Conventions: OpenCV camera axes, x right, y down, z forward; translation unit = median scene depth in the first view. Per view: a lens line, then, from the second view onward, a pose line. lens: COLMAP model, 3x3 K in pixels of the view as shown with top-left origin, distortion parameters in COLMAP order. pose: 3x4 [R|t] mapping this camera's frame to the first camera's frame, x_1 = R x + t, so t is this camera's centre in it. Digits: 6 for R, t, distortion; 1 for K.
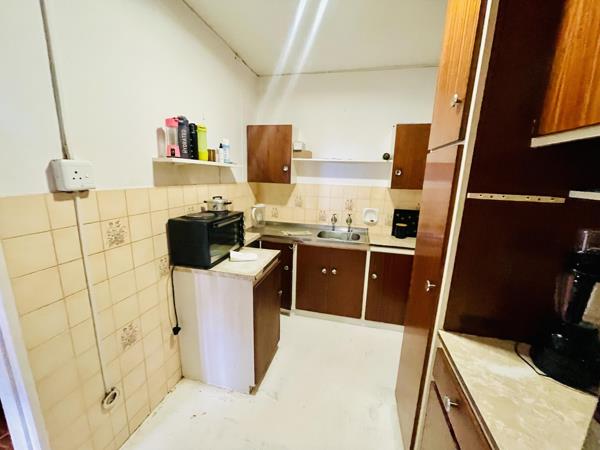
lens RADIAL K [[242.6, 0, 298.3], [0, 242.6, 225.1], [0, 0, 1]] dist [0.001252, 0.000182]
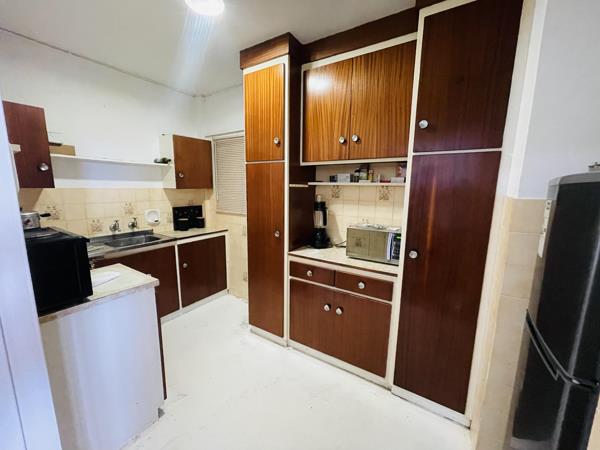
lens RADIAL K [[242.6, 0, 298.3], [0, 242.6, 225.1], [0, 0, 1]] dist [0.001252, 0.000182]
pose [[0.334780, -0.175678, 0.925775, -0.488703], [0.192485, 0.974501, 0.115317, -0.003029], [-0.922427, 0.139592, 0.360059, 0.062918]]
